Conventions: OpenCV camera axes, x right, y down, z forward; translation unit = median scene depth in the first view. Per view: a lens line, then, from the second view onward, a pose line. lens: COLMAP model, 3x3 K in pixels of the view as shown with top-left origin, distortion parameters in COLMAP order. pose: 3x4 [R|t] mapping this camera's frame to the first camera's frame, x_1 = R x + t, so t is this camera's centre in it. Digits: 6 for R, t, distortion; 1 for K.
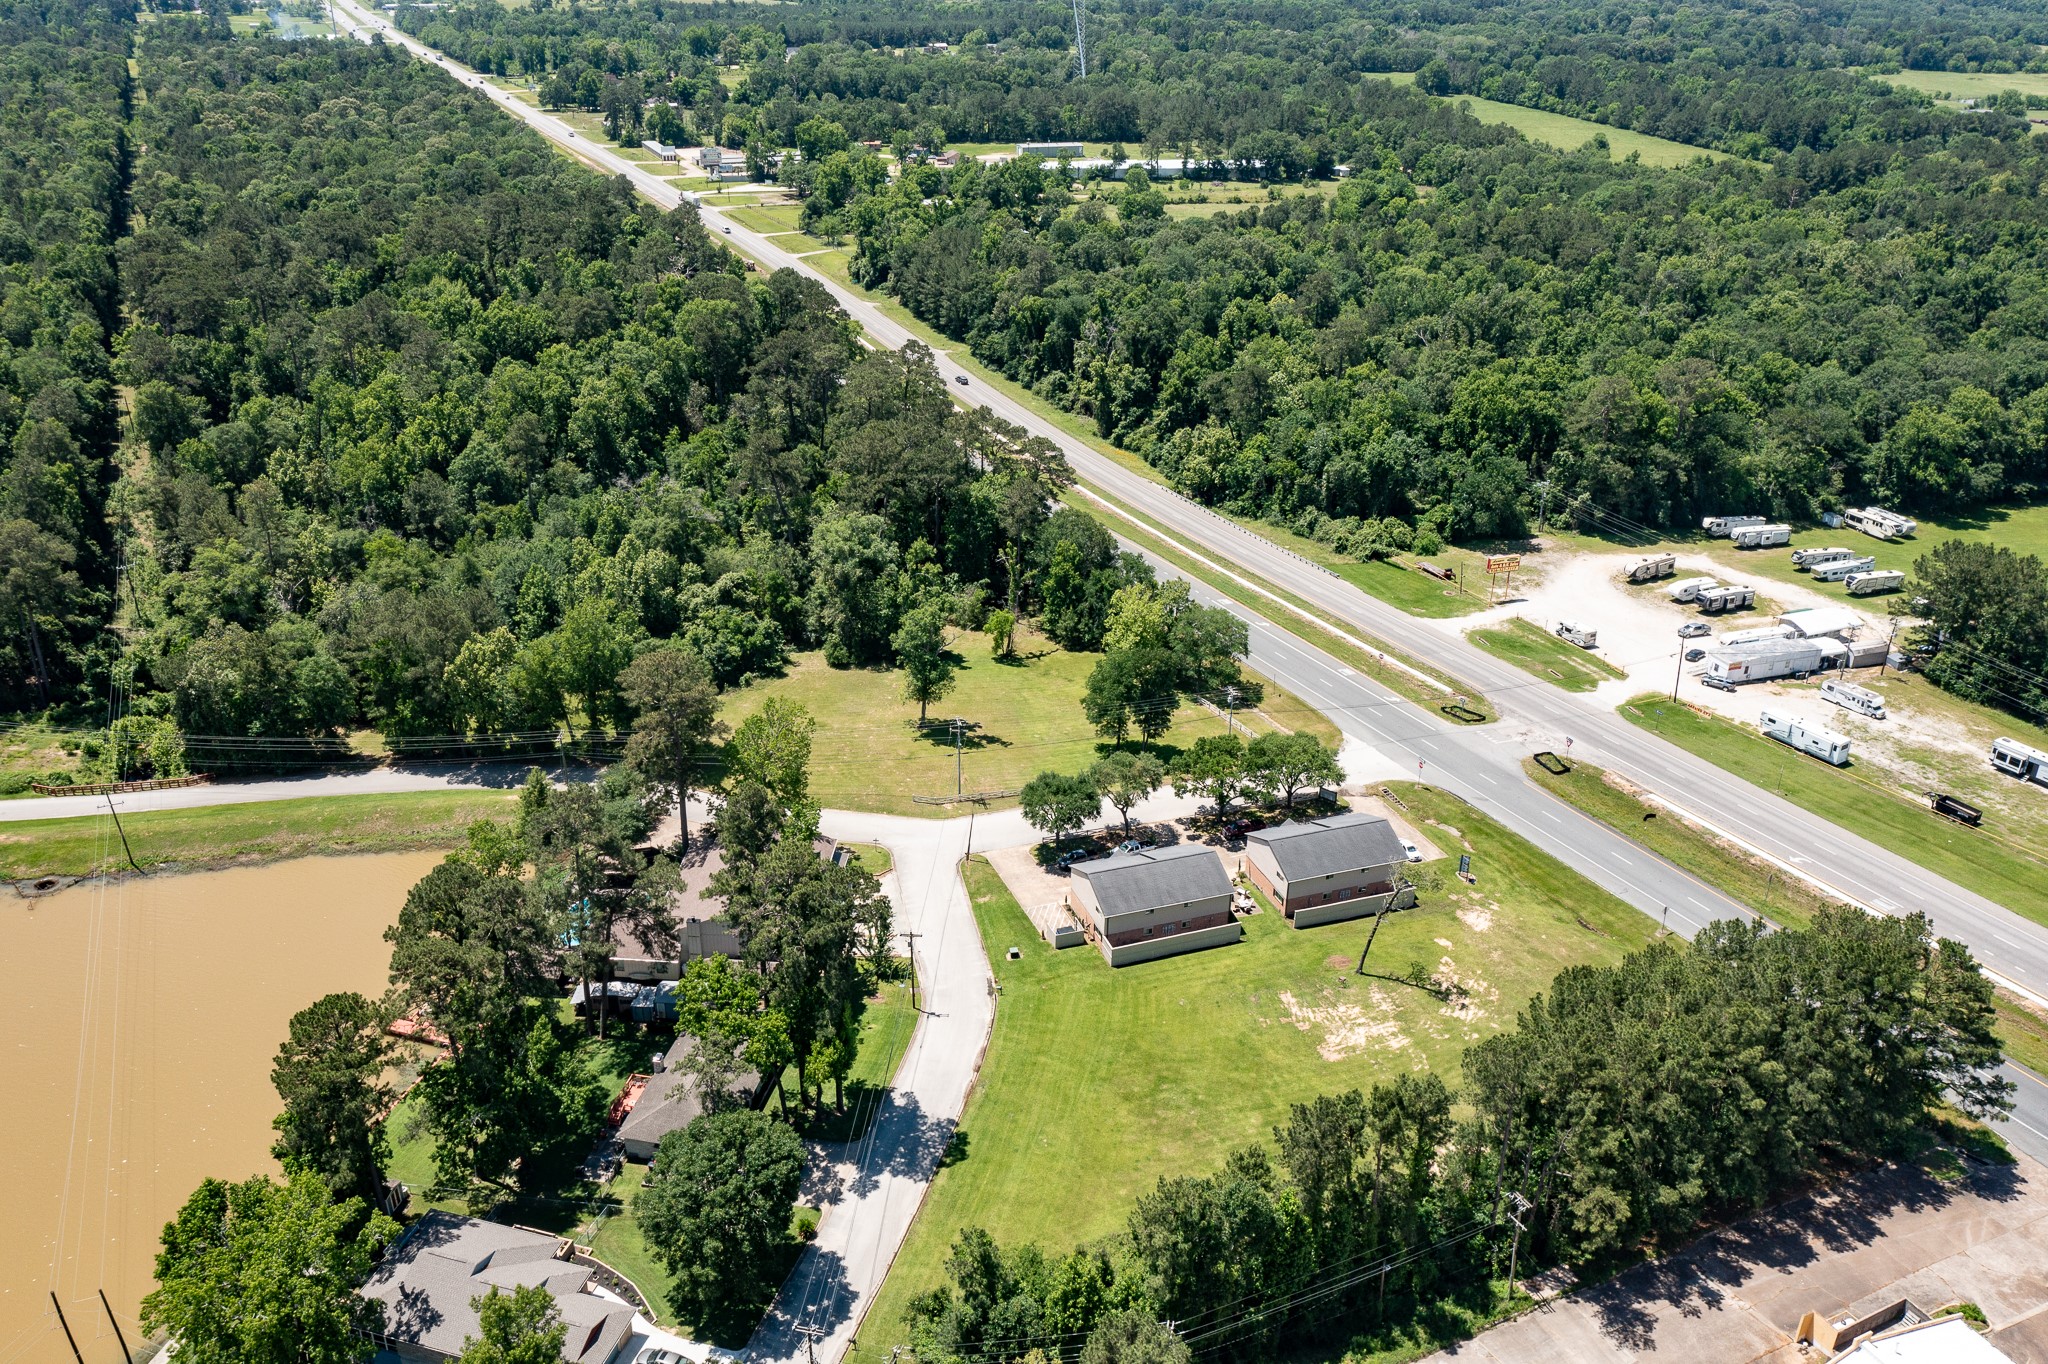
lens RADIAL K [[1640.7, 0, 1024.0], [0, 1640.7, 682.0], [0, 0, 1]] dist [-0.010862, 0.007121]
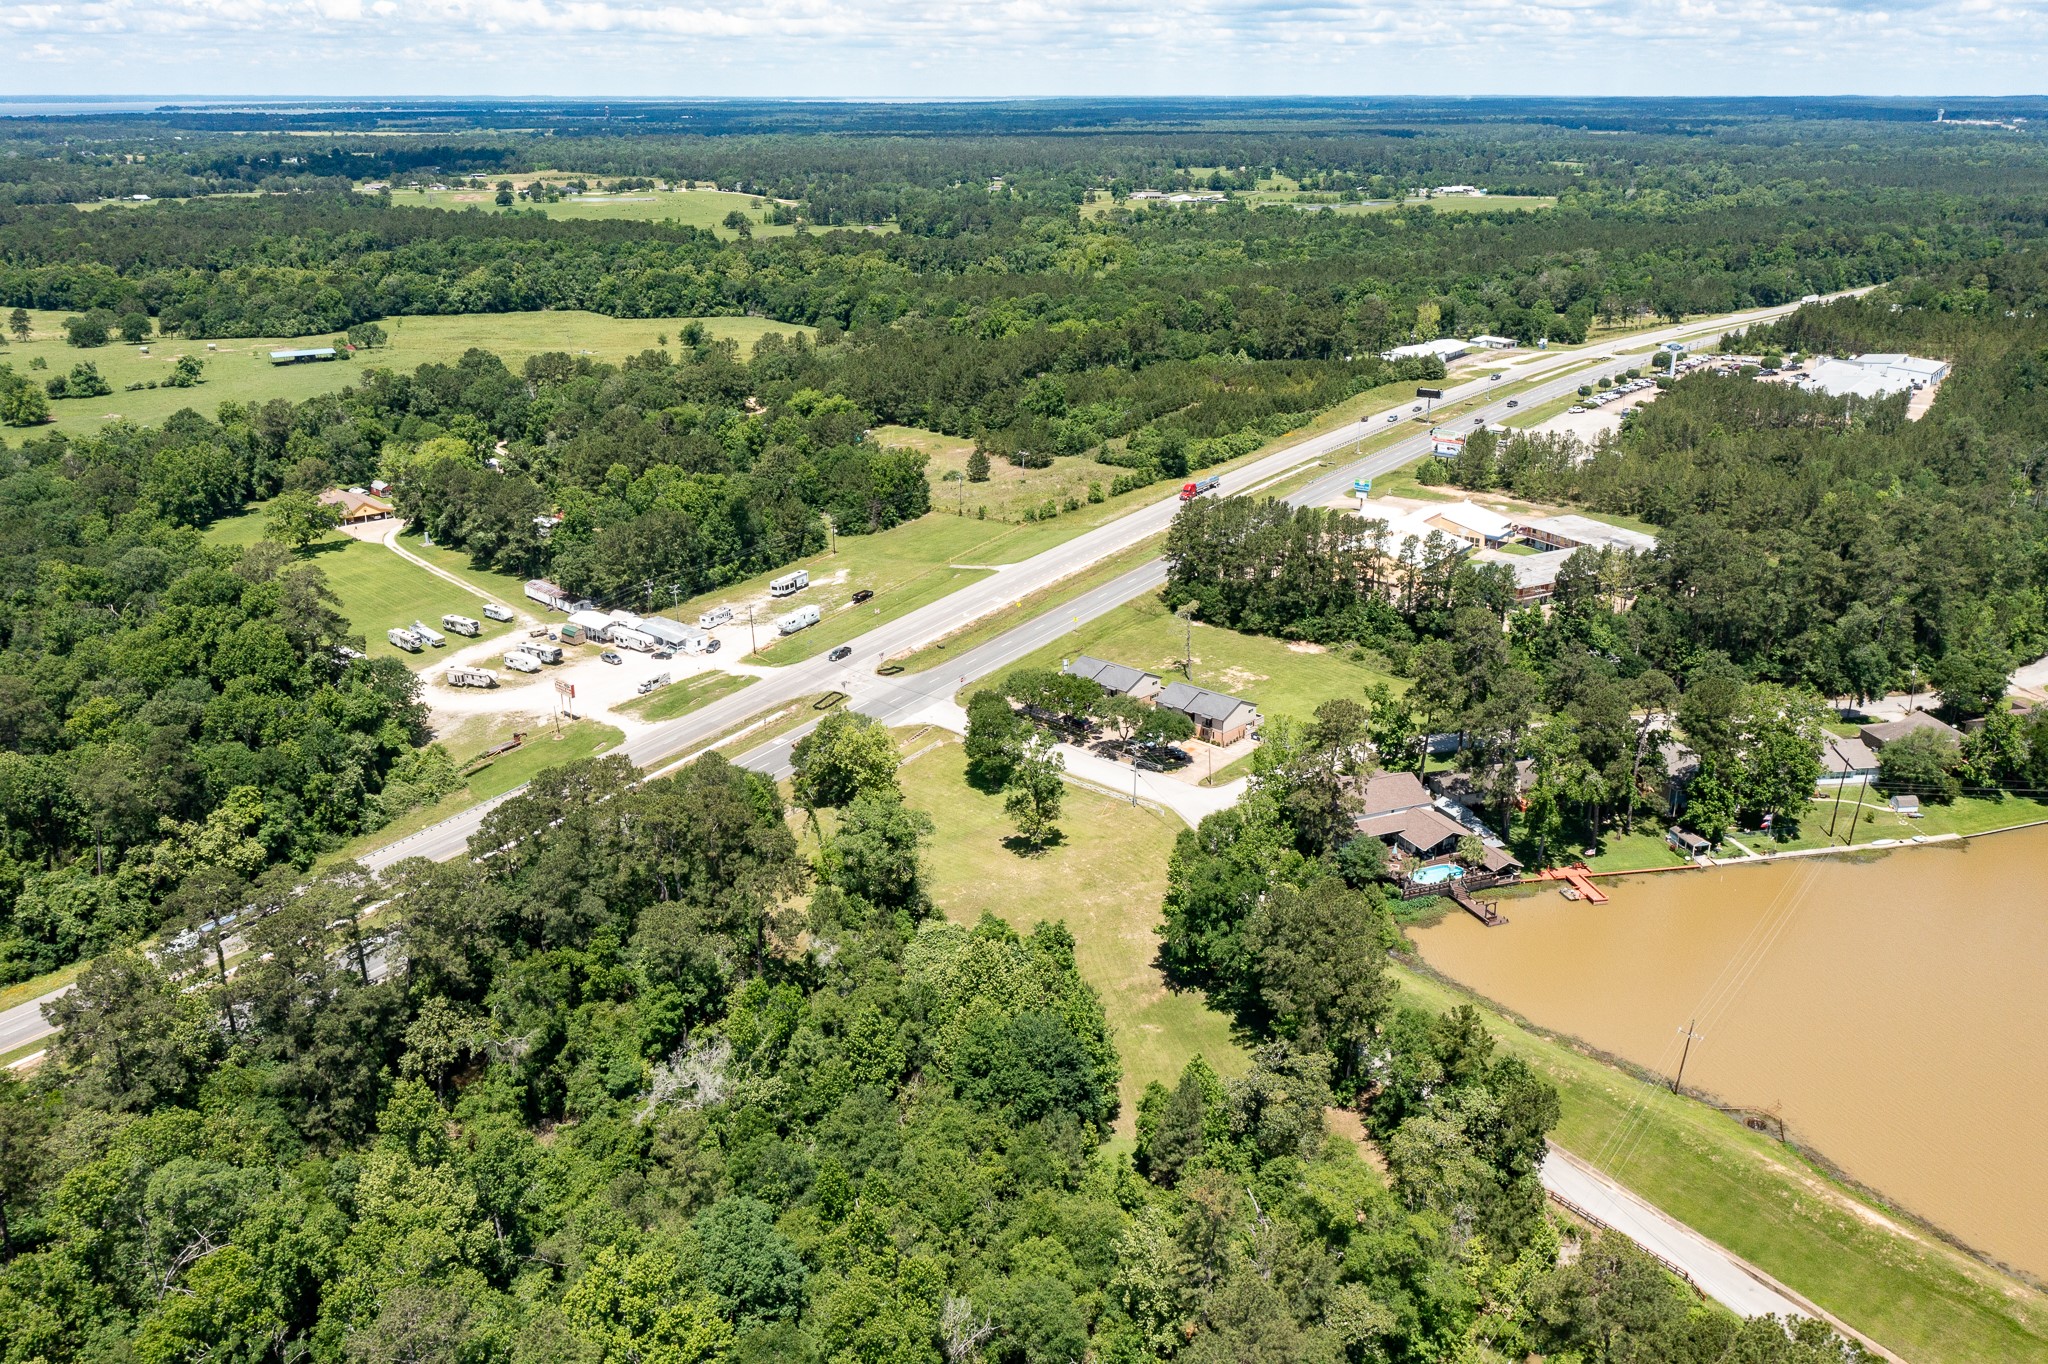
lens RADIAL K [[1689.1, 0, 1034.7], [0, 1689.1, 645.4], [0, 0, 1]] dist [-0.009739, 0.010192]
pose [[-0.477950, -0.286273, 0.830429, -0.738232], [0.374969, 0.788438, 0.487610, -0.487800], [-0.794331, 0.544438, -0.269491, 0.941133]]
